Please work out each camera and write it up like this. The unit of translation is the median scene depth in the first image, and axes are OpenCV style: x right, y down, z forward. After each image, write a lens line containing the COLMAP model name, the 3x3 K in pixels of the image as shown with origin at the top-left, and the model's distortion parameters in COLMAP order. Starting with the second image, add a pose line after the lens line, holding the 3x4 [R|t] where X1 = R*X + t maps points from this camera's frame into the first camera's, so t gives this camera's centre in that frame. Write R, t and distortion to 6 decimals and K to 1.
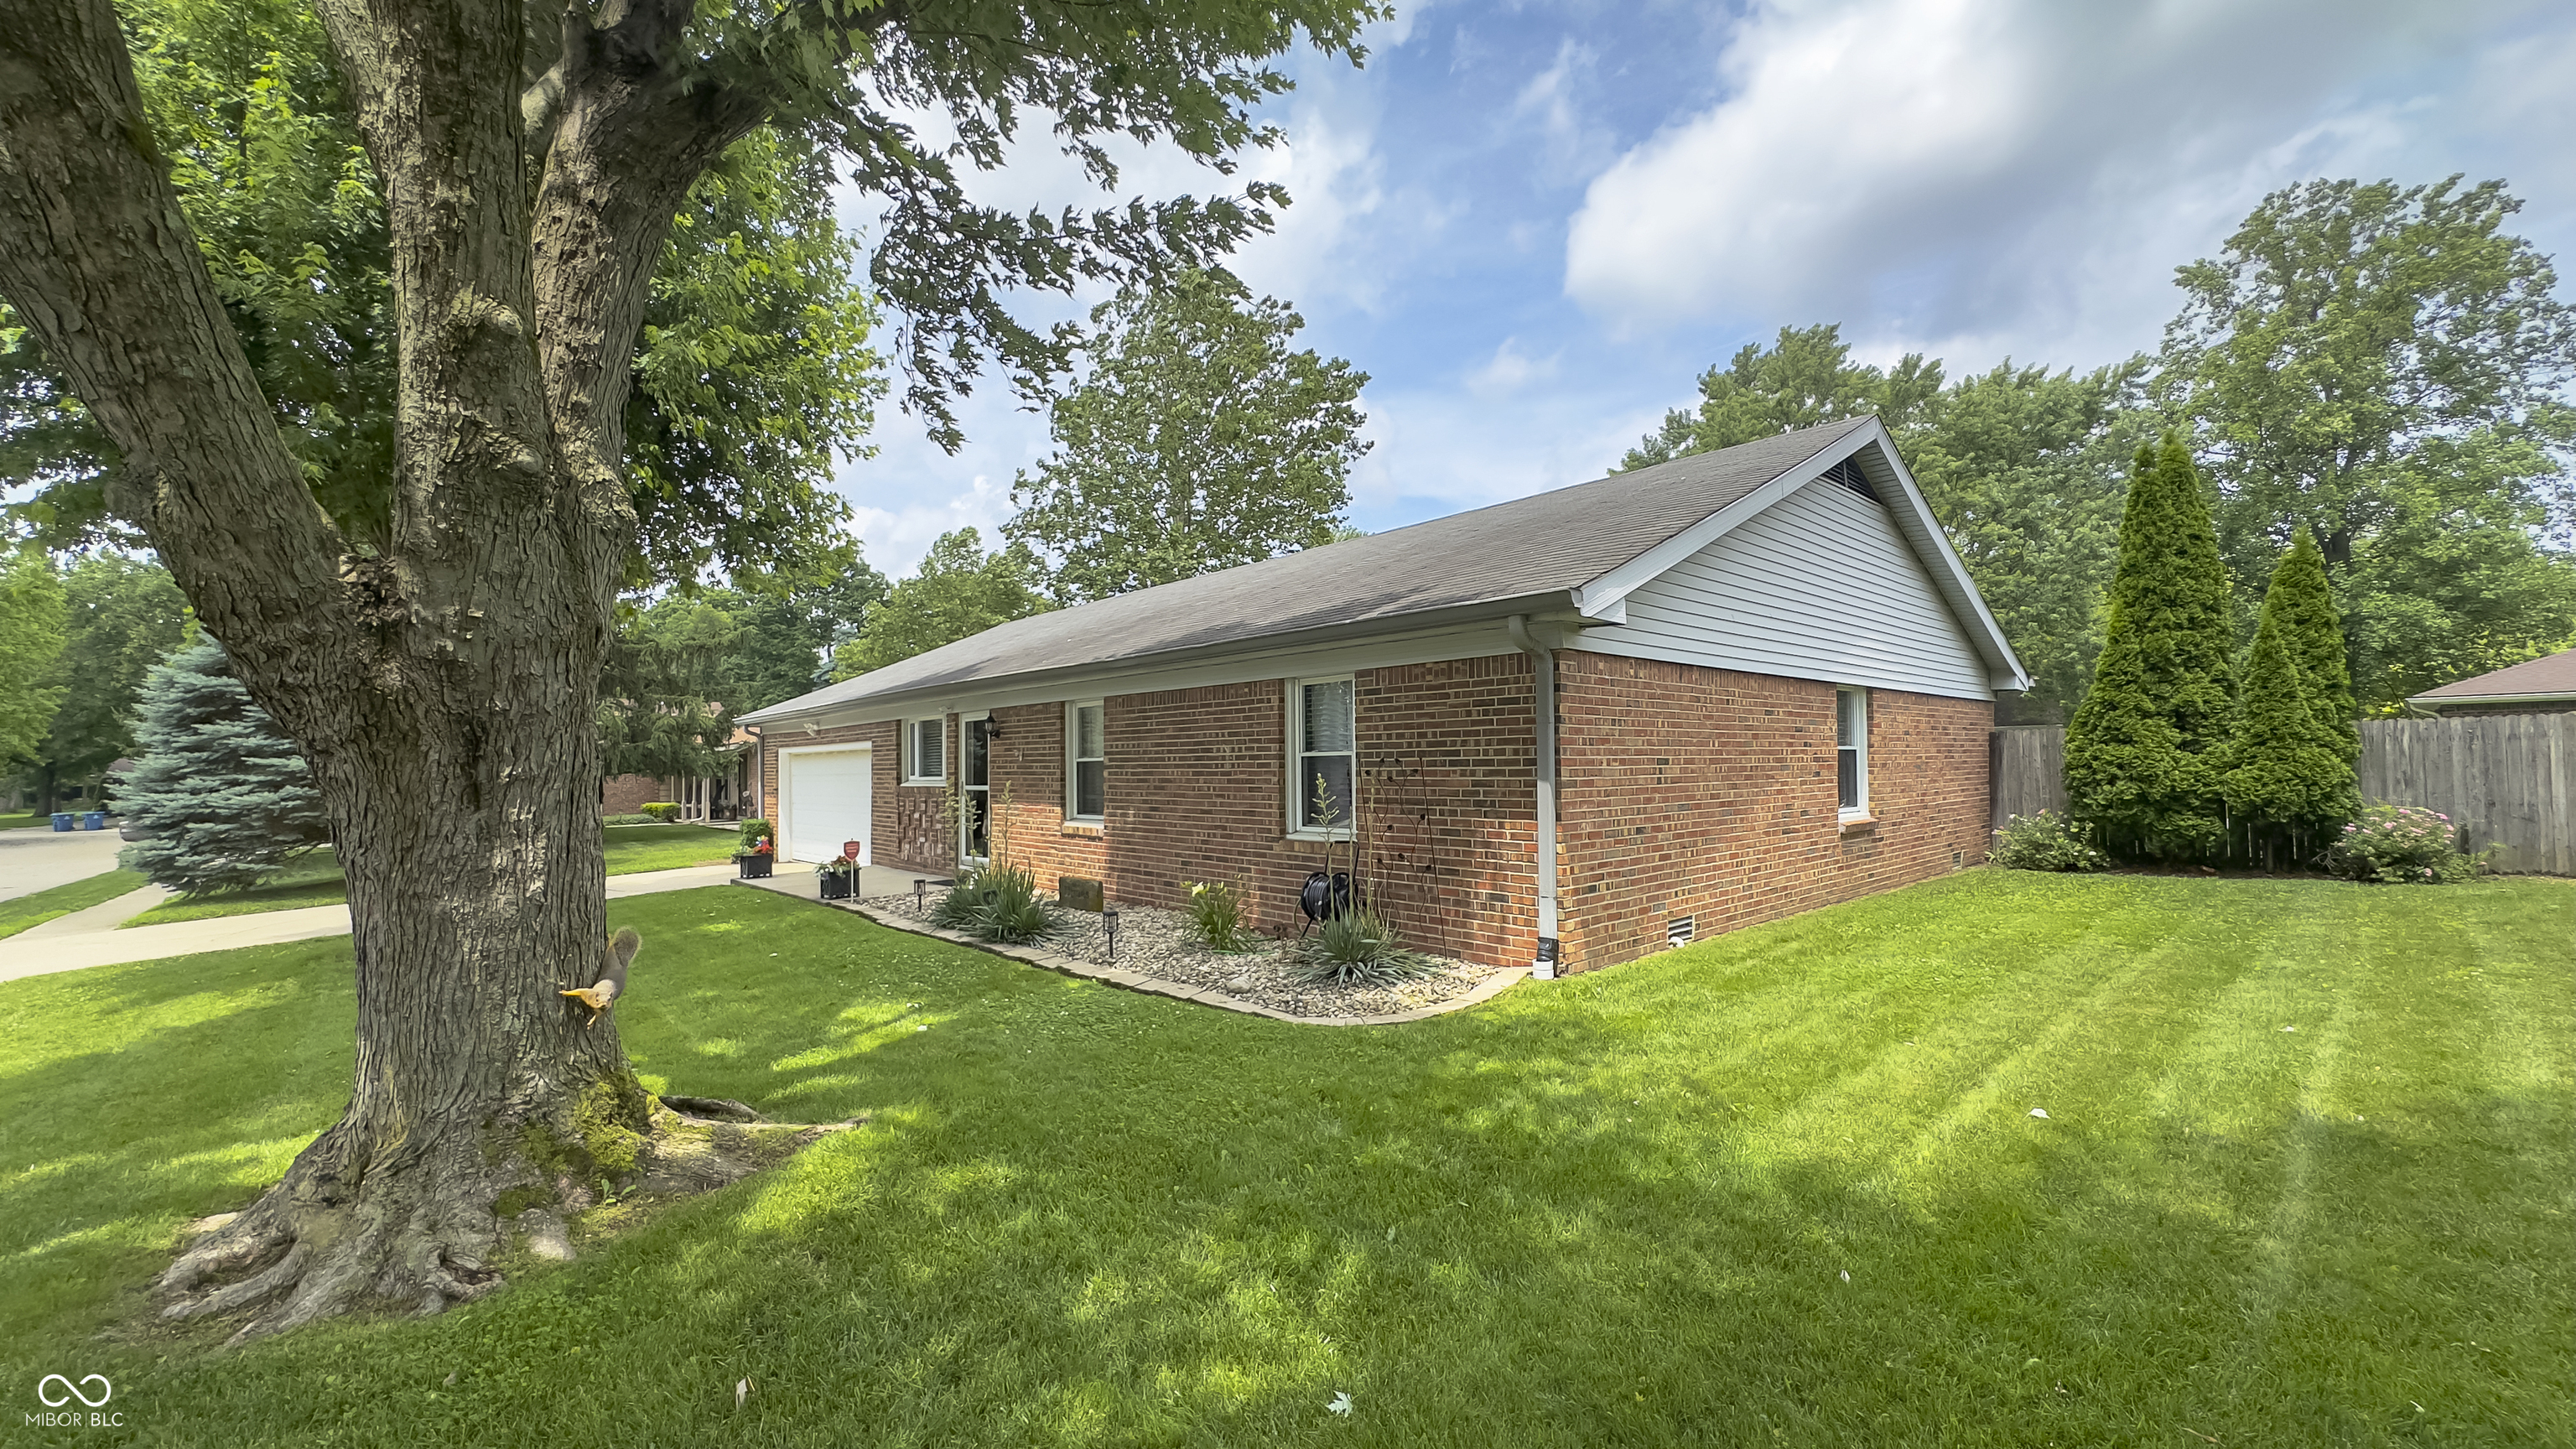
lens RADIAL K [[1018.7, 0, 1288.0], [0, 1018.7, 724.5], [0, 0, 1]] dist [0.000608, 0.000055]
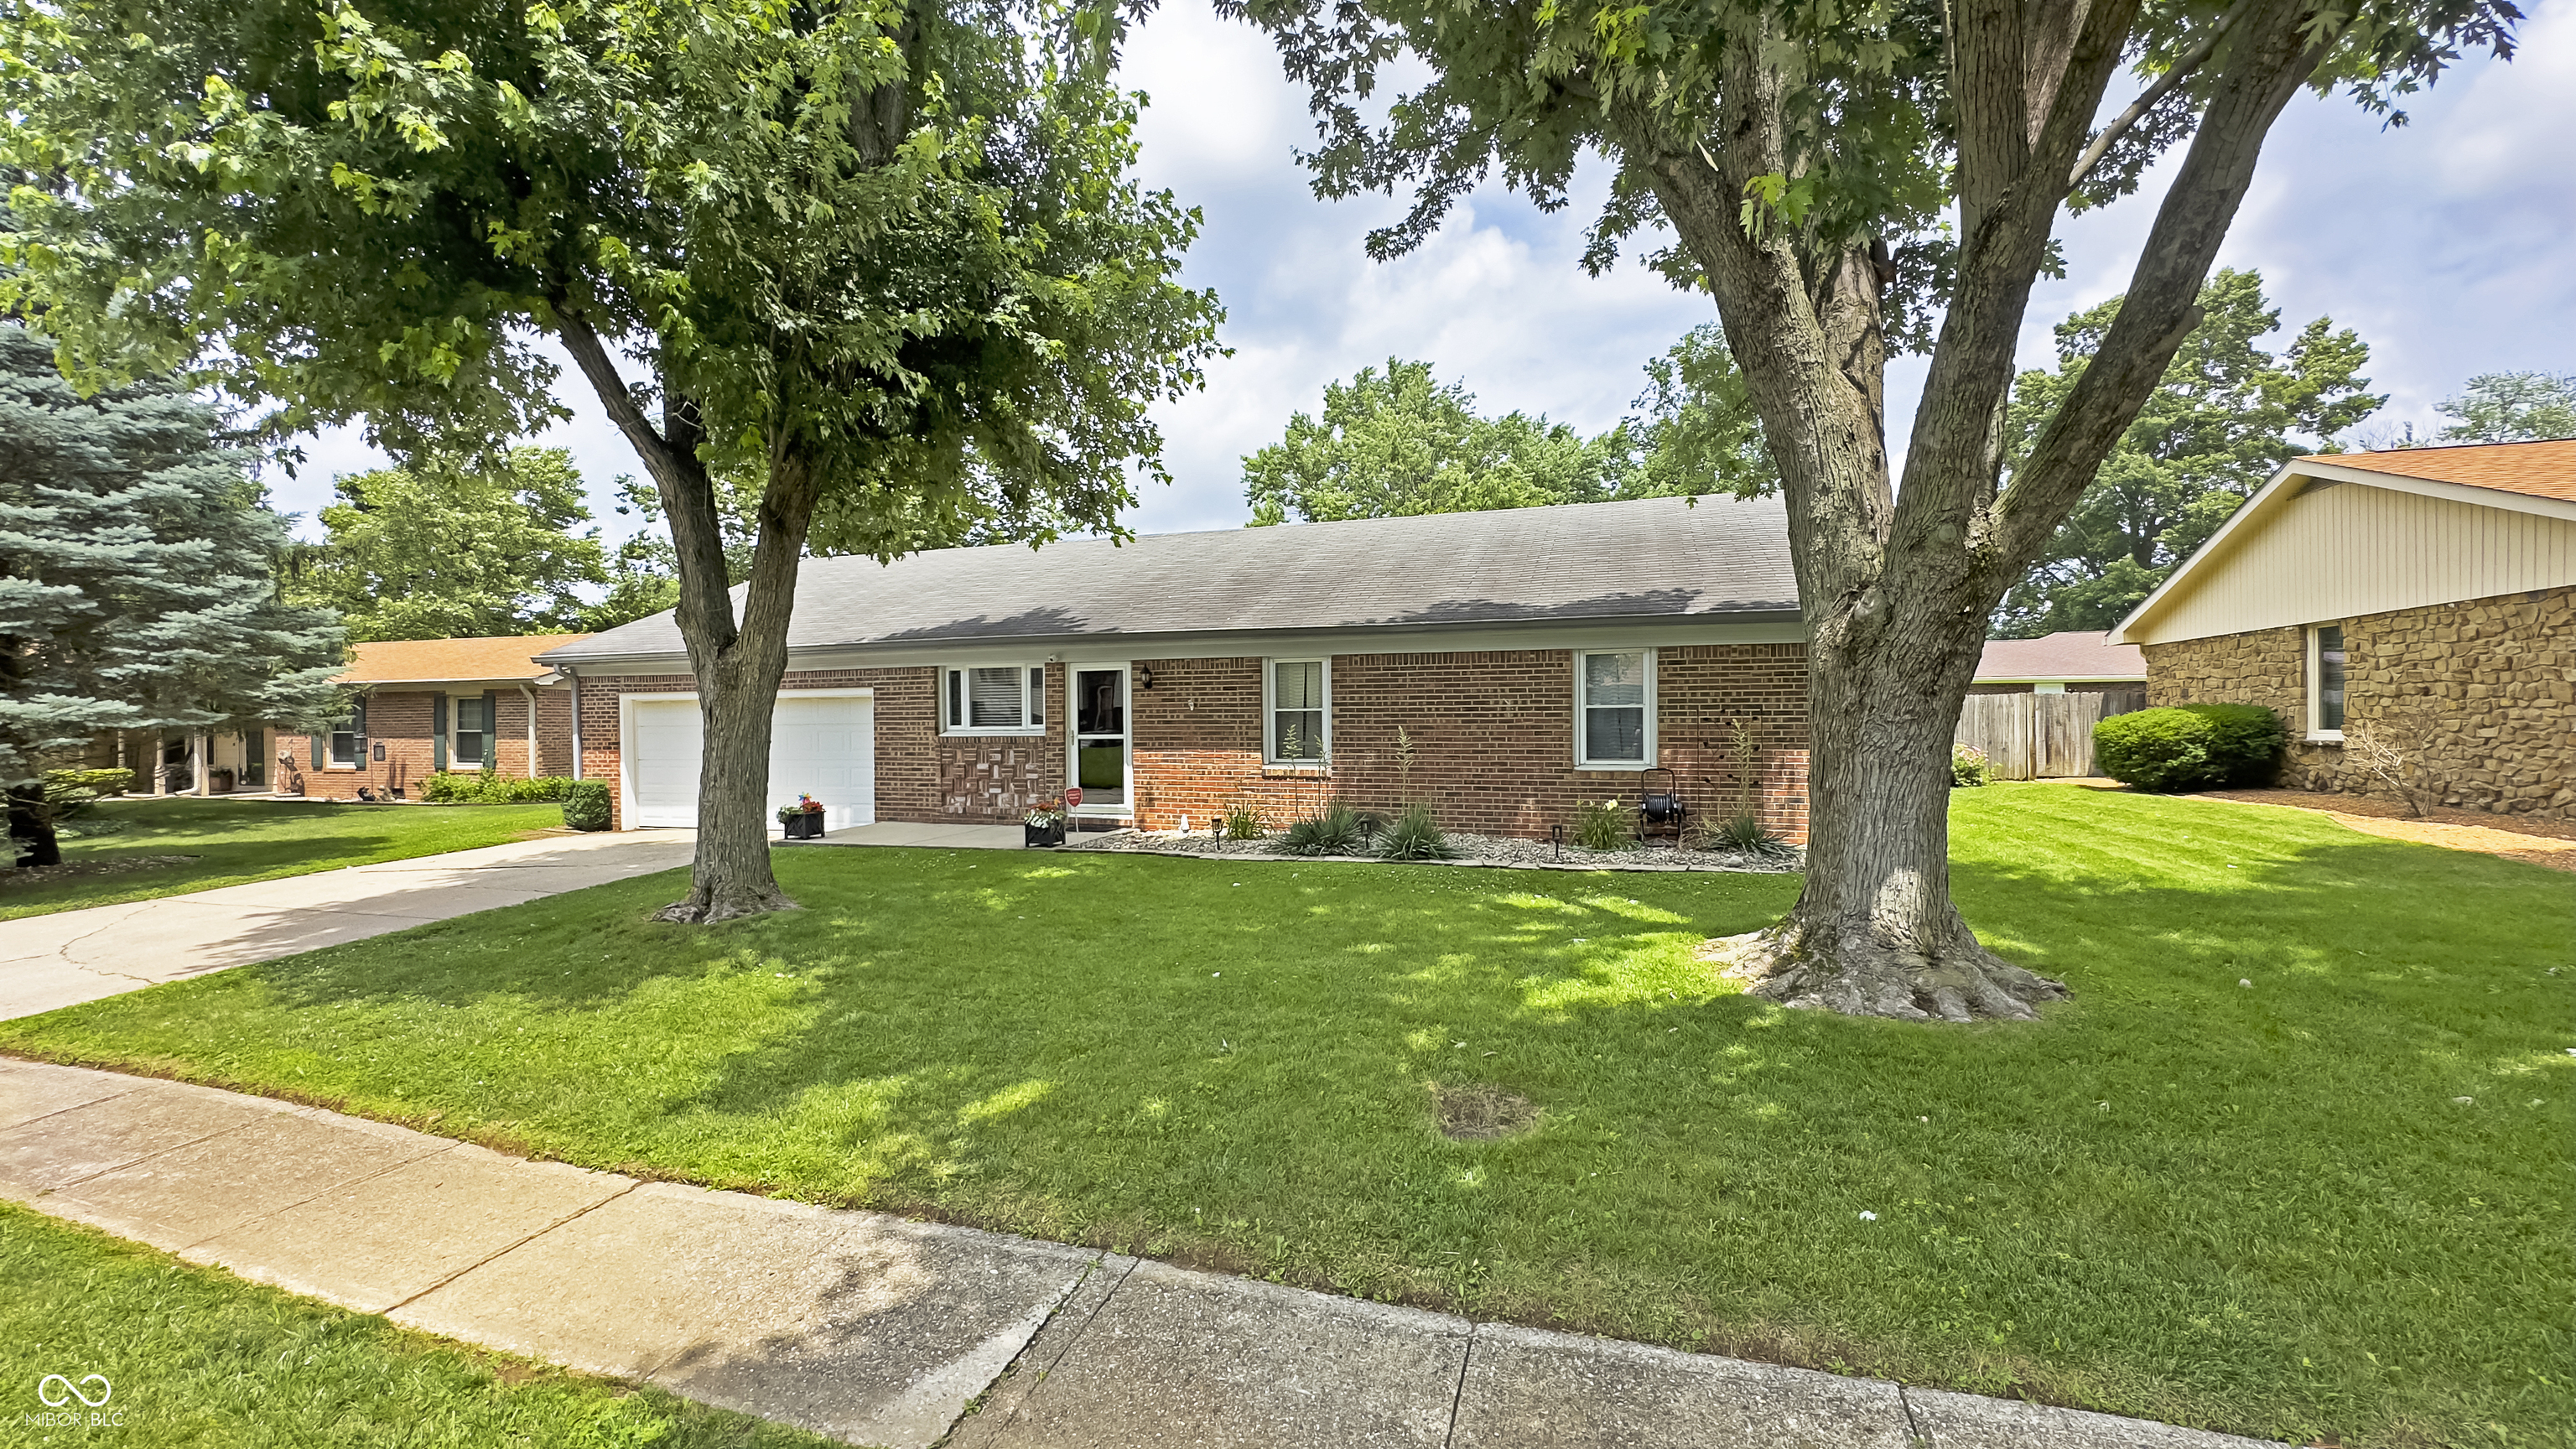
lens RADIAL K [[1018.7, 0, 1288.0], [0, 1018.7, 724.5], [0, 0, 1]] dist [0.000608, 0.000055]
pose [[0.869193, 0.004337, 0.494455, -0.371379], [-0.023489, 0.999195, 0.032526, 0.007033], [-0.493916, -0.039885, 0.868595, 0.012336]]
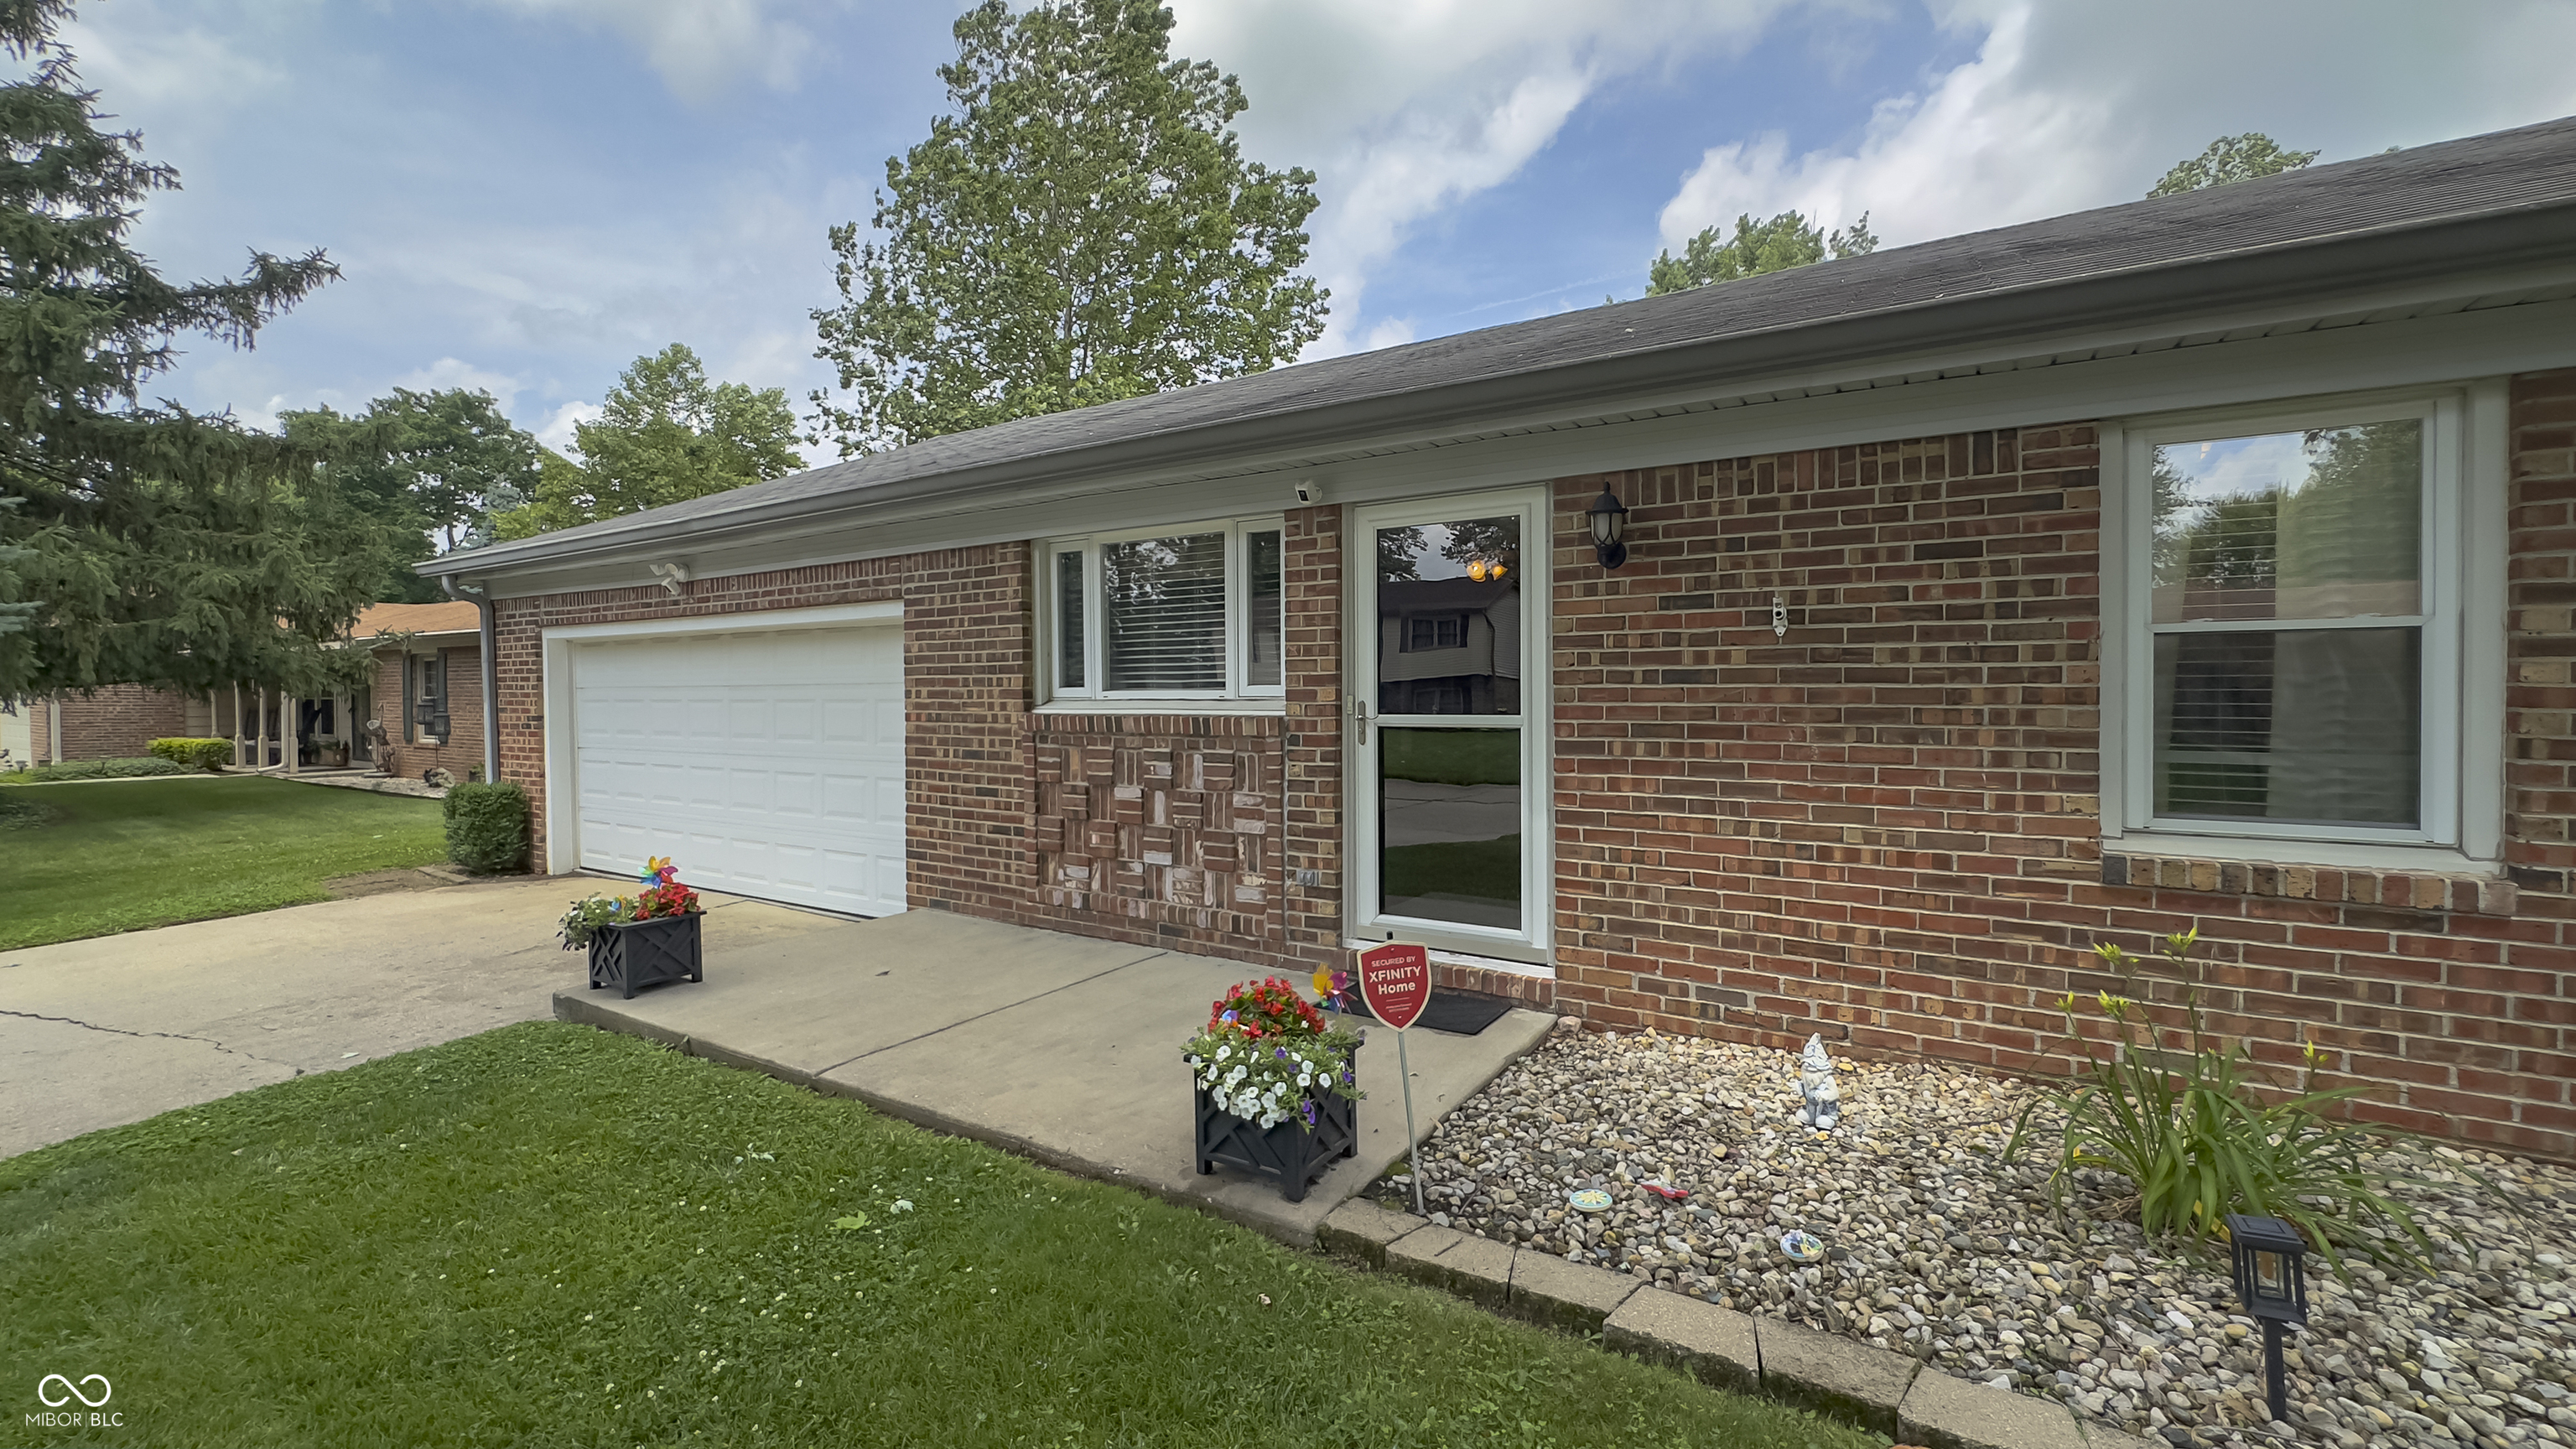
lens RADIAL K [[1016.5, 0, 1305.6], [0, 1016.5, 717.9], [0, 0, 1]] dist [-0.004315, -0.000284]
pose [[0.957083, 0.006245, 0.289746, -0.258318], [-0.023913, 0.998060, 0.057477, 0.024433], [-0.288825, -0.061939, 0.955376, 0.393801]]
